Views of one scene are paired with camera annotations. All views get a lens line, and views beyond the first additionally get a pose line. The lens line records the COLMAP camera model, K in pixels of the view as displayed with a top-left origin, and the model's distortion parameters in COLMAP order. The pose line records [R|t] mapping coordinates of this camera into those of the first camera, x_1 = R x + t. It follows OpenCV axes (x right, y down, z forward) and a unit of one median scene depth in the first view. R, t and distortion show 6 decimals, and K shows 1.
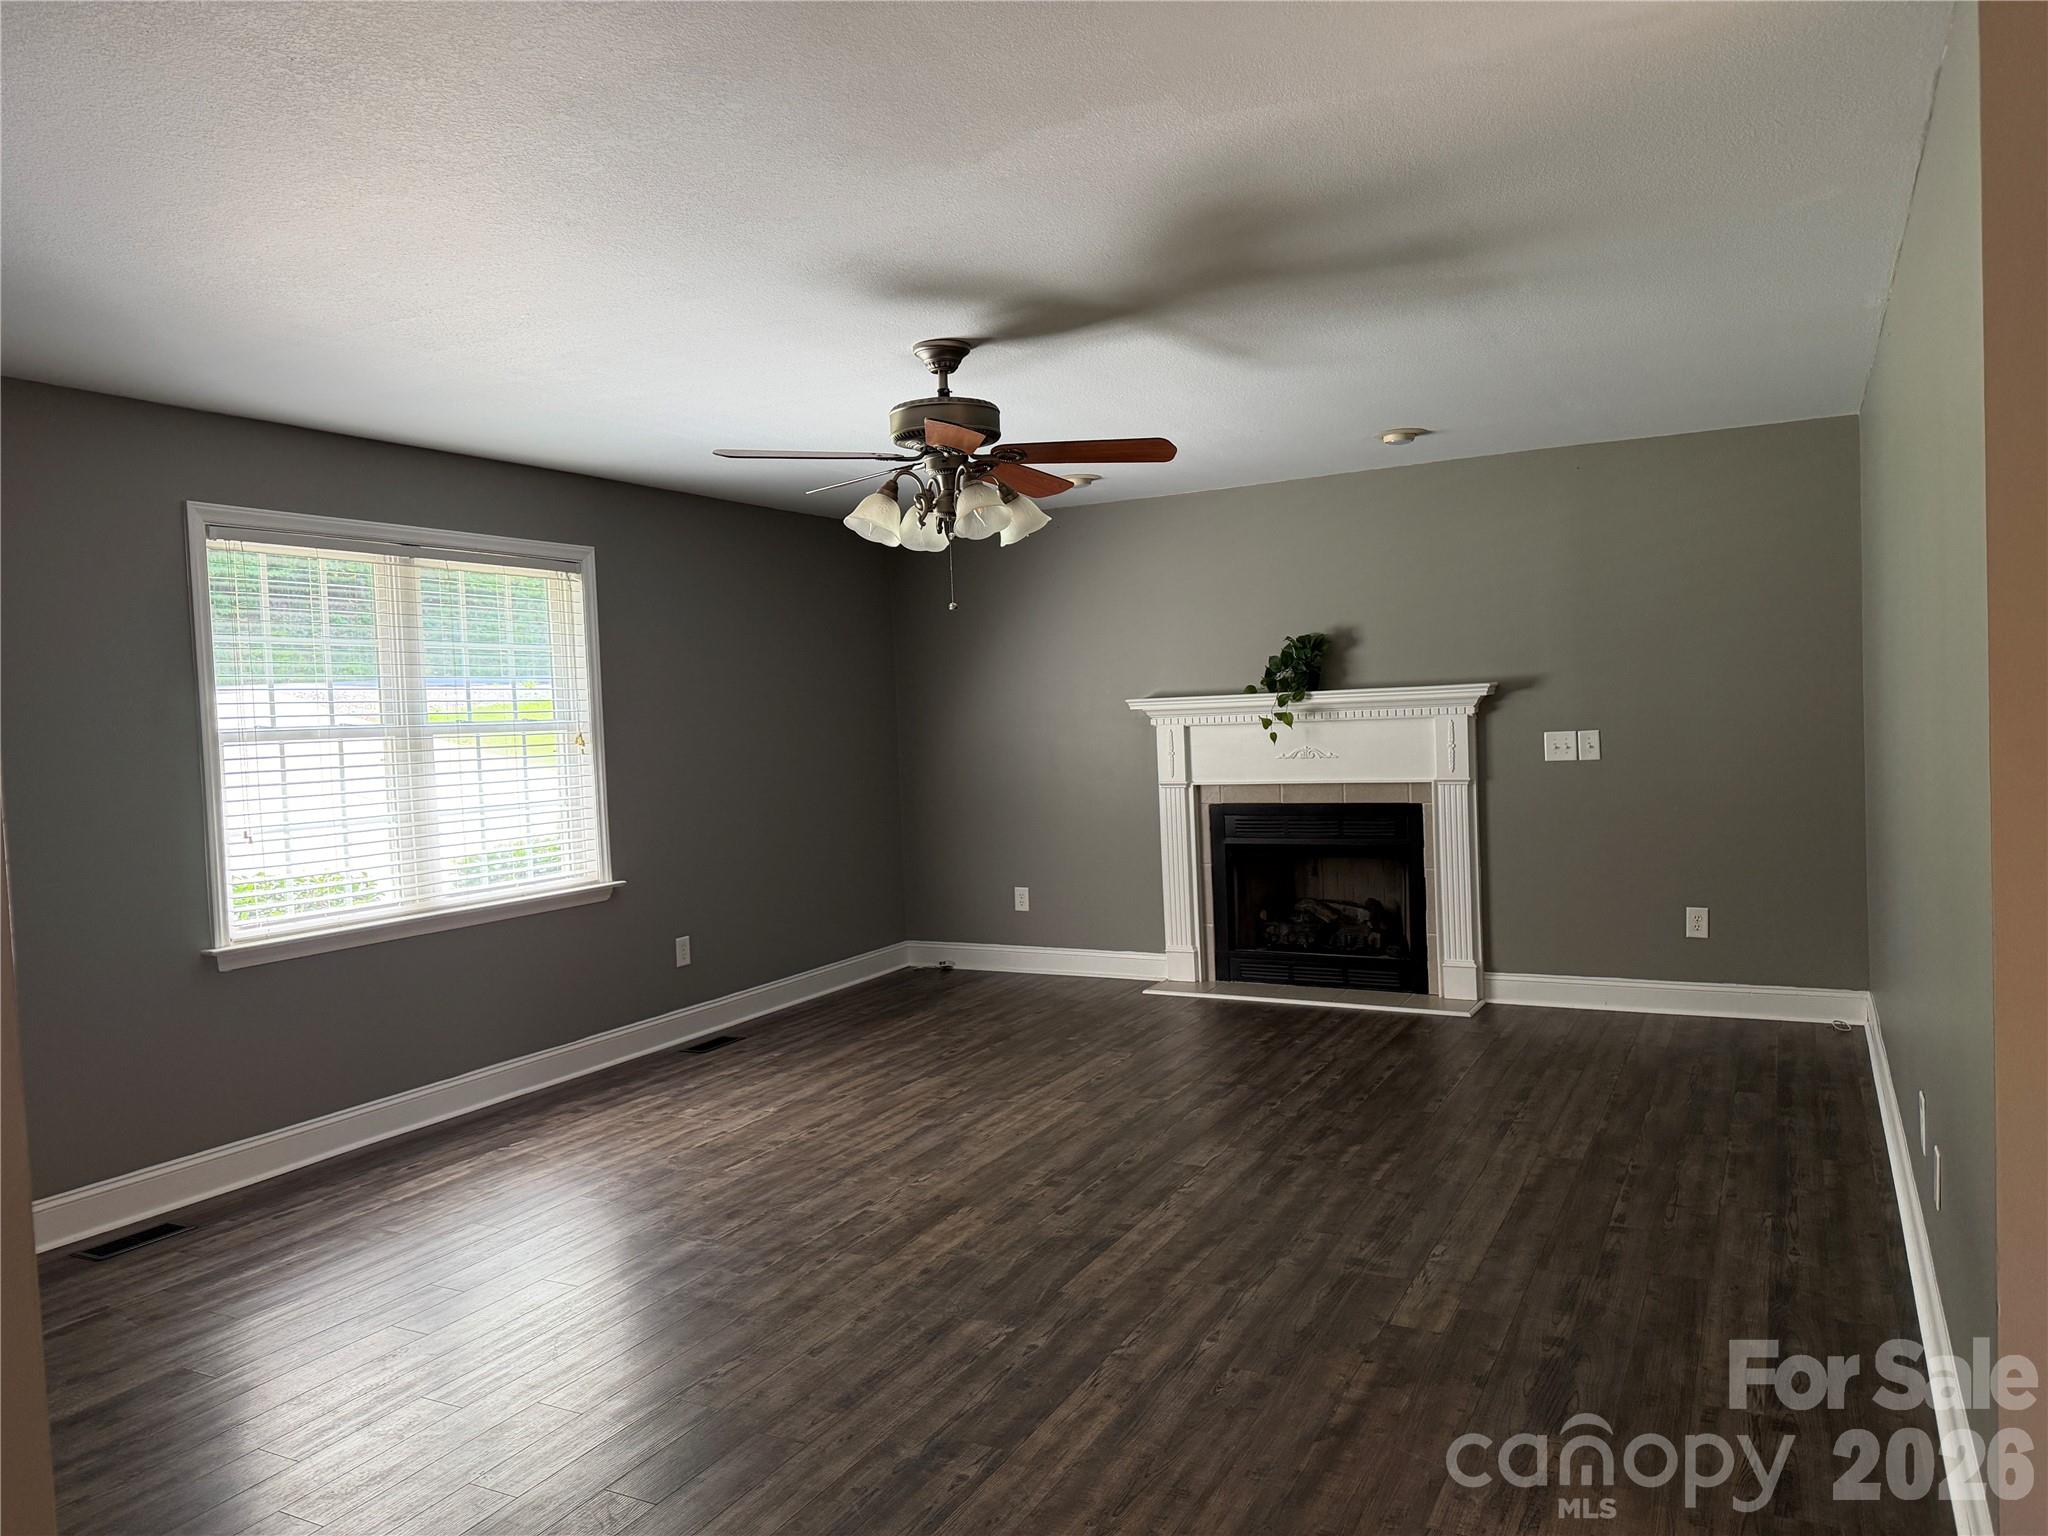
lens RADIAL K [[1439.4, 0, 1010.2], [0, 1439.4, 760.6], [0, 0, 1]] dist [0.095729, -0.115191]
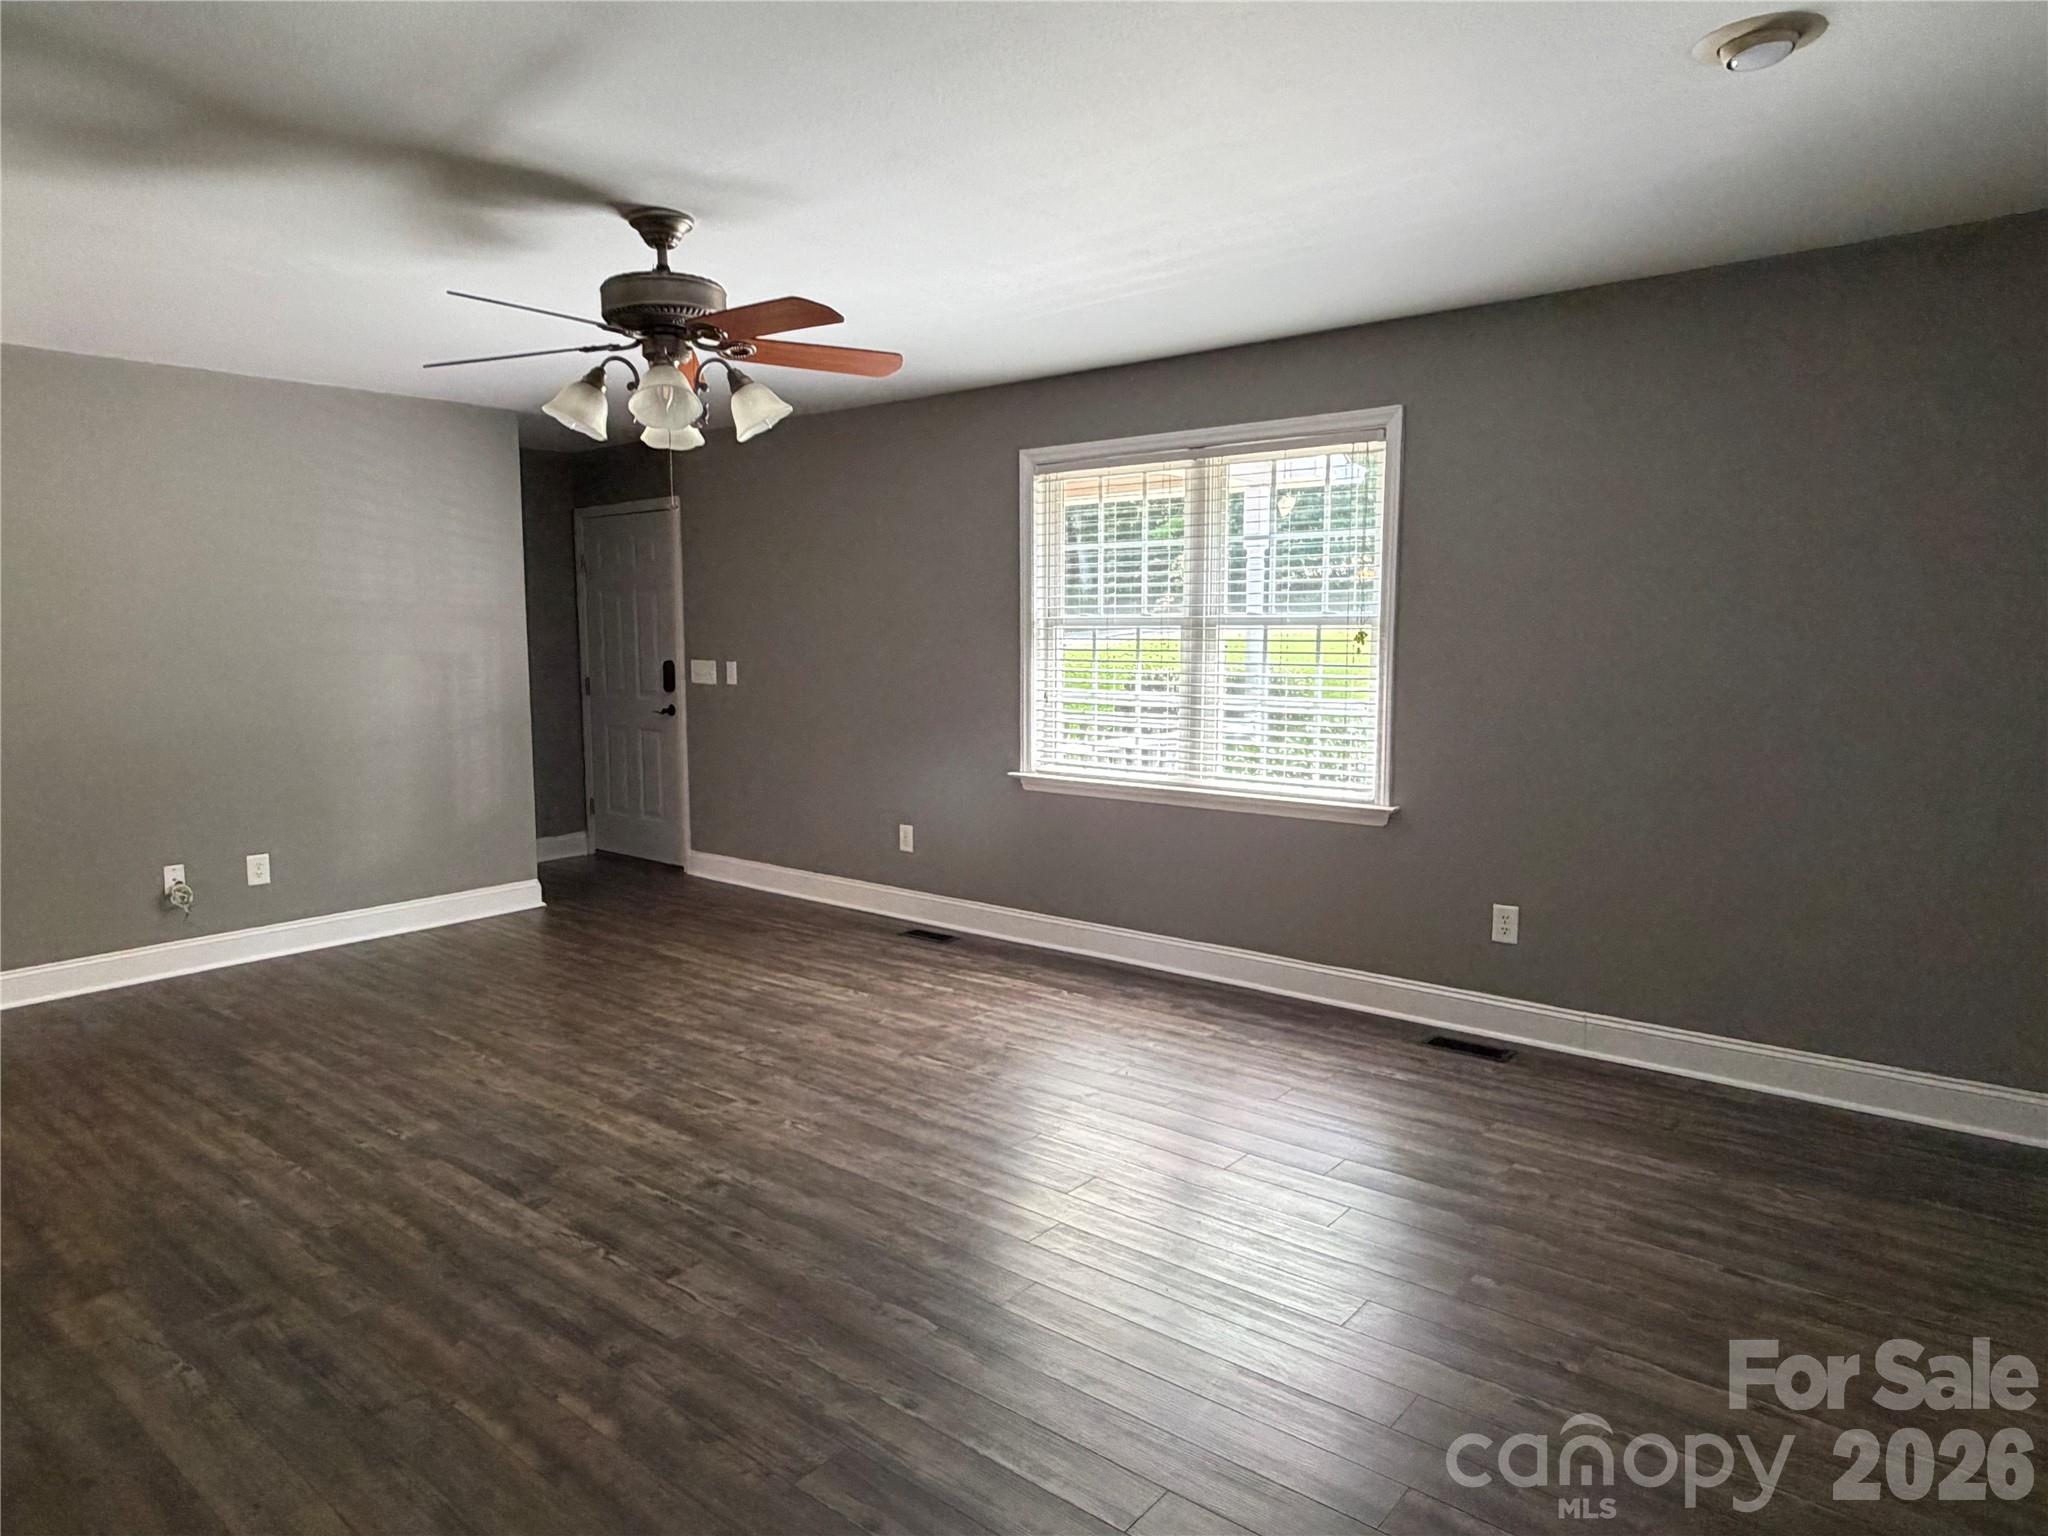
lens RADIAL K [[1265.3, 0, 1024.0], [0, 1265.3, 768.0], [0, 0, 1]] dist [-0.006406, -0.000879]
pose [[-0.193924, 0.147044, -0.969934, 0.582458], [-0.022154, 0.987794, 0.154181, -0.058540], [0.980766, 0.051387, -0.188299, 1.123533]]
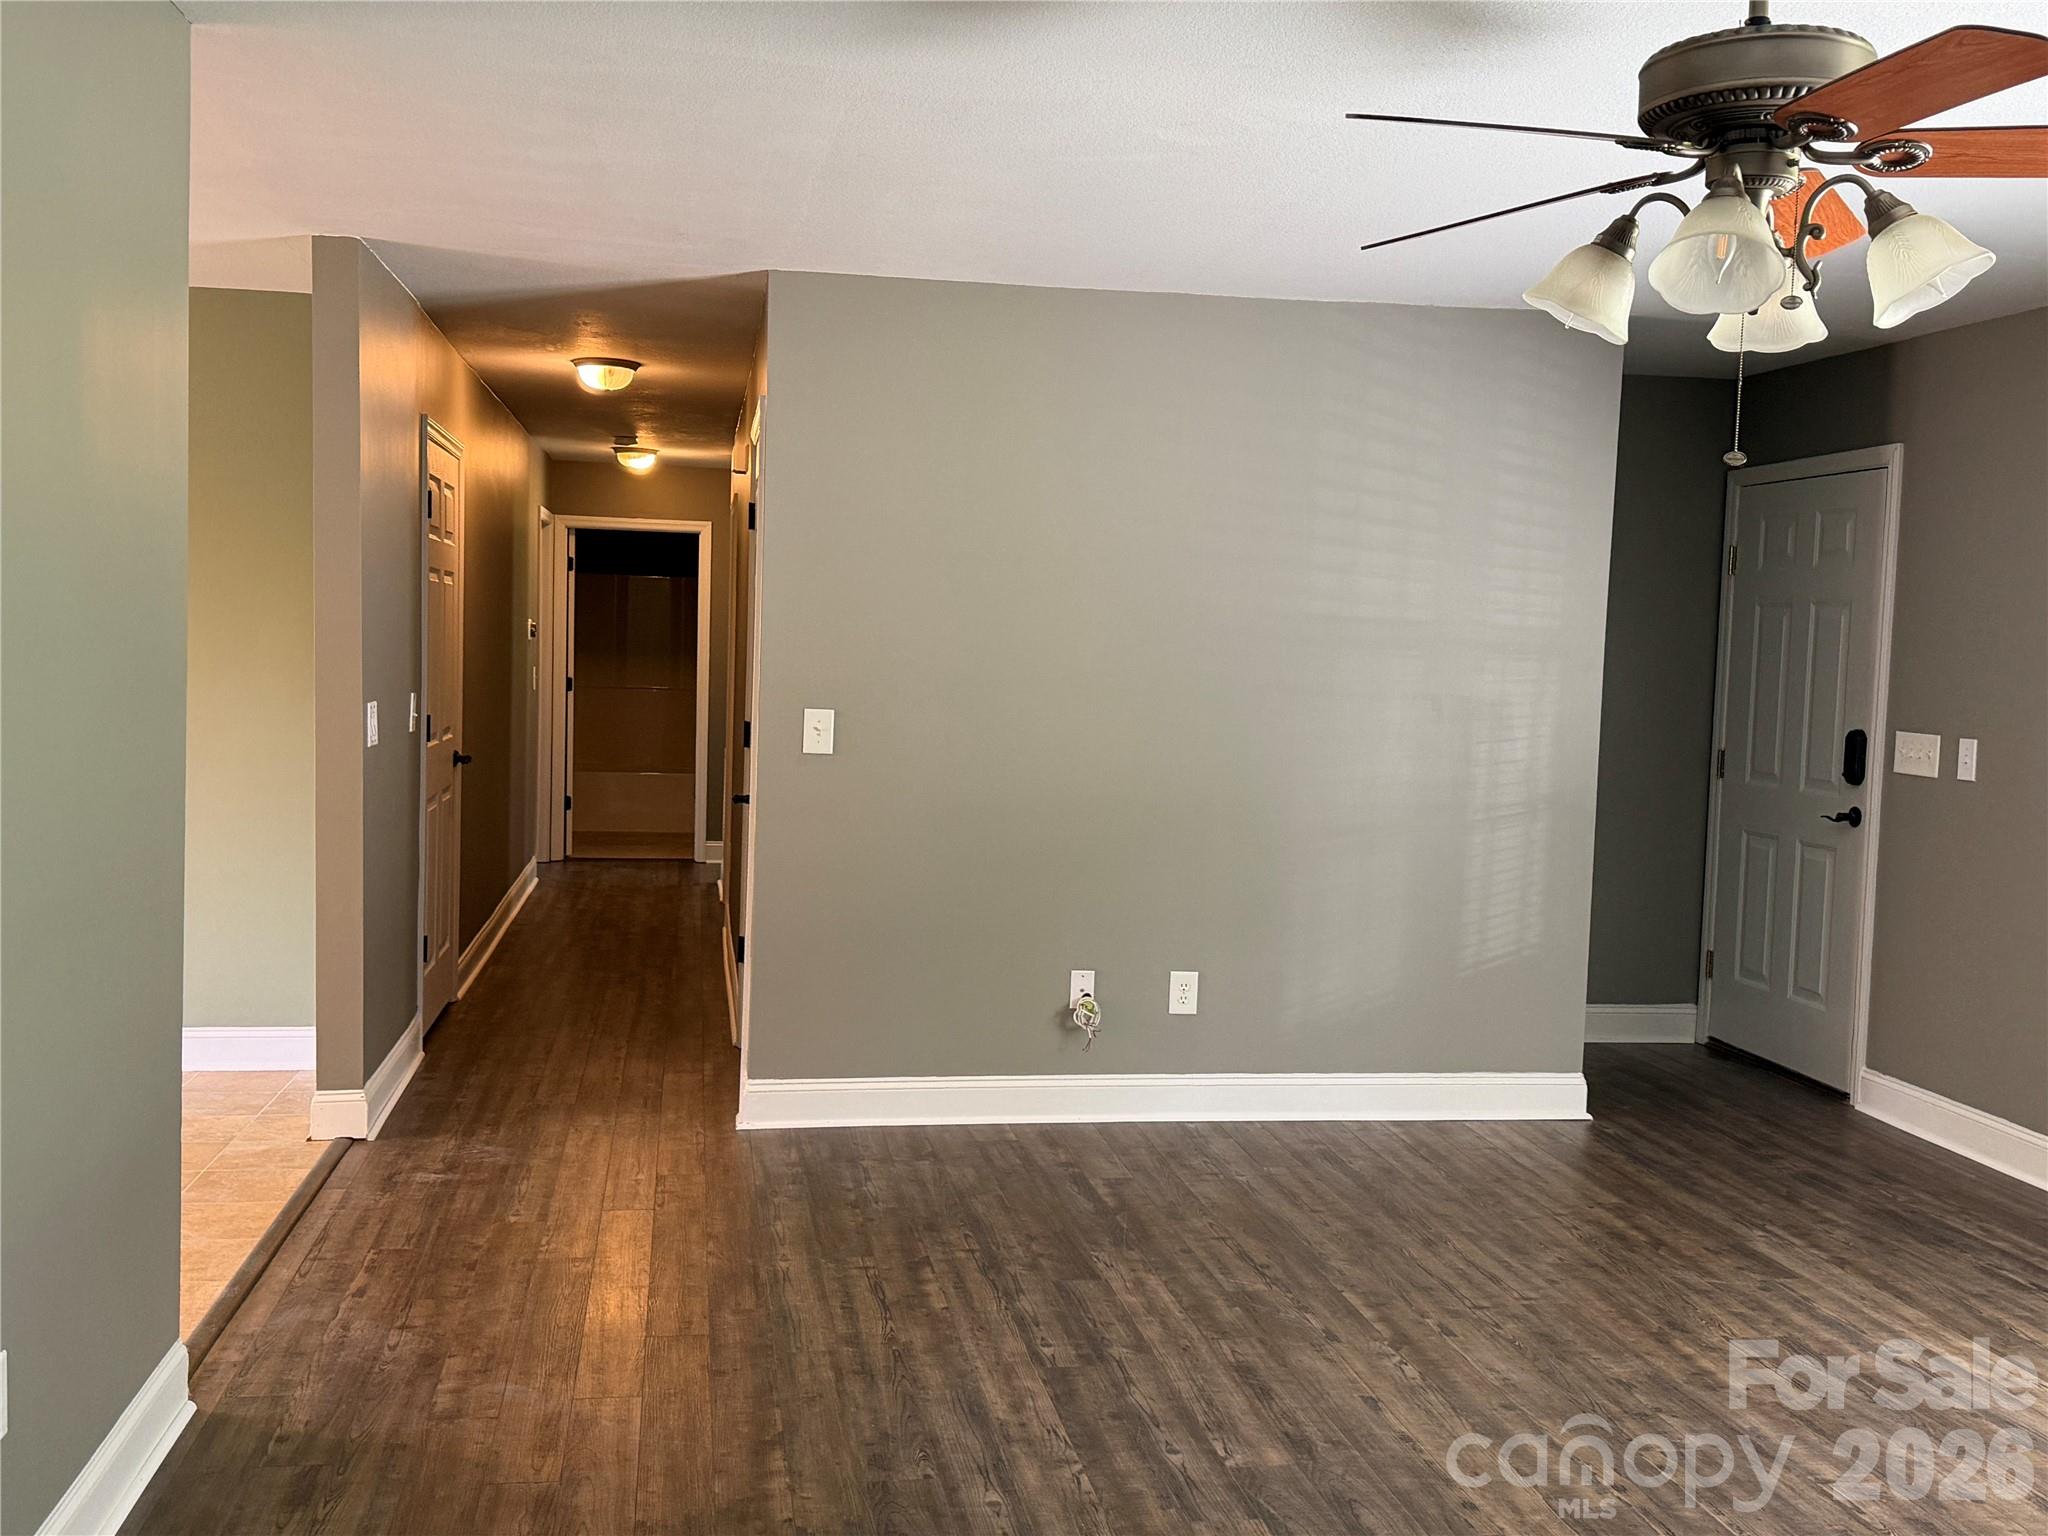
lens RADIAL K [[1976.1, 0, 1024.0], [0, 1976.1, 768.0], [0, 0, 1]] dist [0.180179, -0.361721]
pose [[-0.789028, 0.051412, -0.612202, 0.474365], [-0.023802, 0.993186, 0.114083, -0.060188], [0.613896, 0.104586, -0.782428, 1.144519]]
